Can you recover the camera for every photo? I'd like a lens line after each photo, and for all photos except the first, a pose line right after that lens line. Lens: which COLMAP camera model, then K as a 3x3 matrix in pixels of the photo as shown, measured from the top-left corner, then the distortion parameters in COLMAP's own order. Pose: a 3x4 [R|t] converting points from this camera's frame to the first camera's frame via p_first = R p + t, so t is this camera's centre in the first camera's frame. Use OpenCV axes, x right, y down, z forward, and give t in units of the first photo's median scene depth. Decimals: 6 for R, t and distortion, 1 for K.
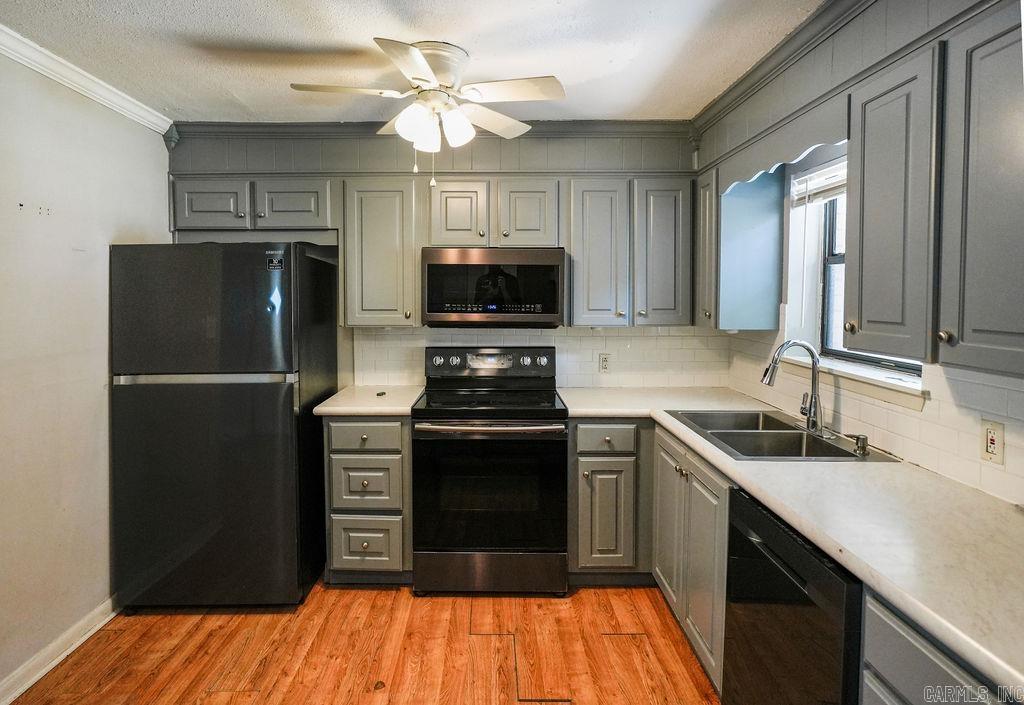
lens RADIAL K [[556.9, 0, 509.0], [0, 556.9, 312.5], [0, 0, 1]] dist [-0.020272, 0.002254]
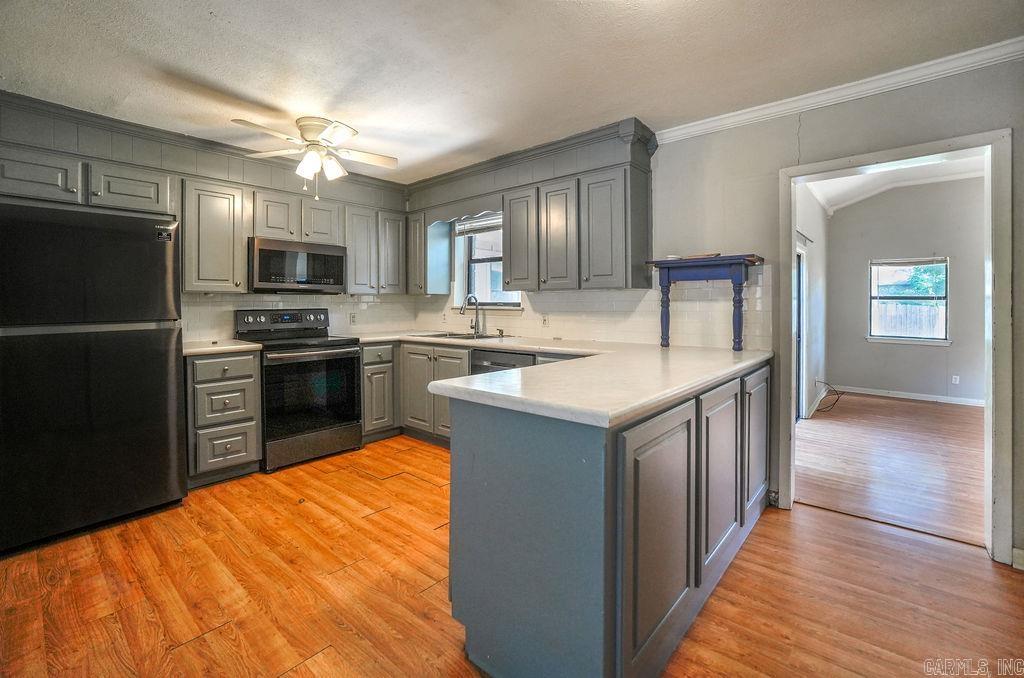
lens RADIAL K [[446.4, 0, 509.4], [0, 446.4, 305.2], [0, 0, 1]] dist [0.000877, 0.000255]
pose [[0.659868, -0.007941, 0.751339, -0.624808], [0.036027, 0.999128, -0.021080, 0.115307], [-0.750517, 0.040979, 0.659579, -0.268616]]
